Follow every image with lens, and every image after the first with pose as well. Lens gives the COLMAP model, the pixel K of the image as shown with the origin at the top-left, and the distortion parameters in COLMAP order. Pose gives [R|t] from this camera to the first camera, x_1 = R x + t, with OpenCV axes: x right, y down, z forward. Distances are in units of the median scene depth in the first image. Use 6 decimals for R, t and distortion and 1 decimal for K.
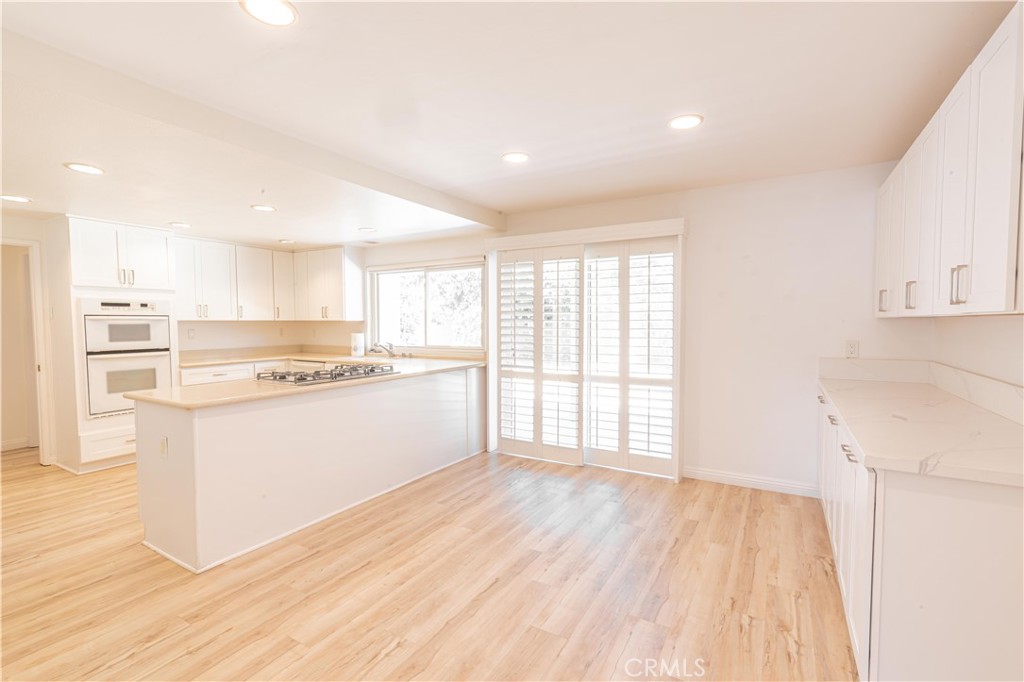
lens RADIAL K [[457.8, 0, 518.3], [0, 457.8, 339.5], [0, 0, 1]] dist [-0.002415, 0.000168]
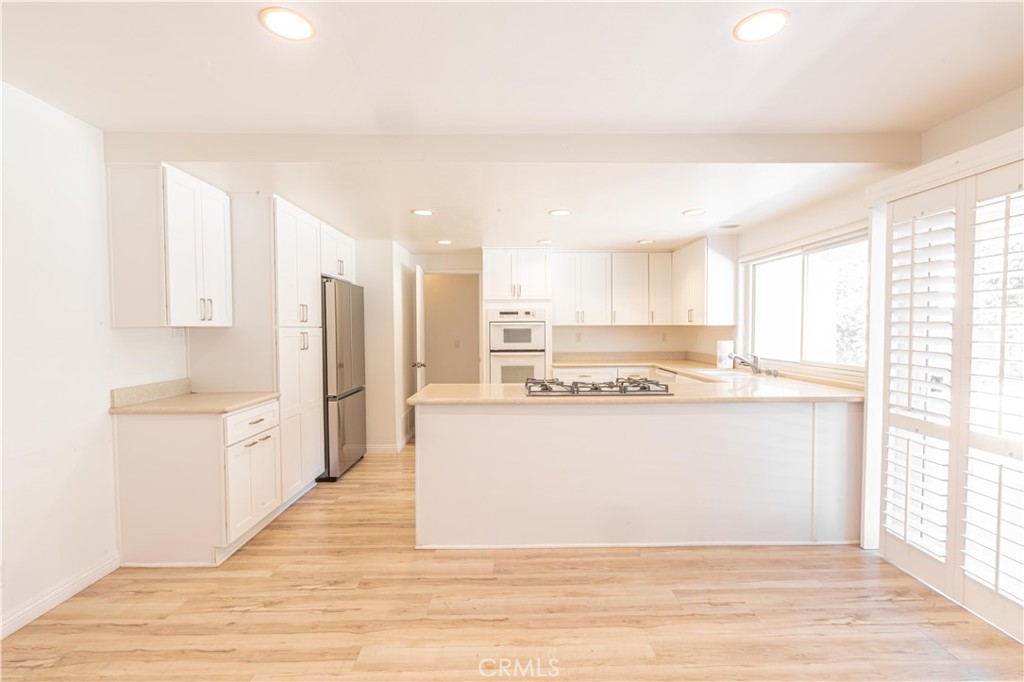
lens RADIAL K [[471.6, 0, 523.4], [0, 471.6, 343.4], [0, 0, 1]] dist [-0.007303, -0.000148]
pose [[0.519108, 0.030931, -0.854149, 0.242662], [-0.031372, 0.999361, 0.017124, -0.016125], [0.854133, 0.017907, 0.519747, 0.348516]]
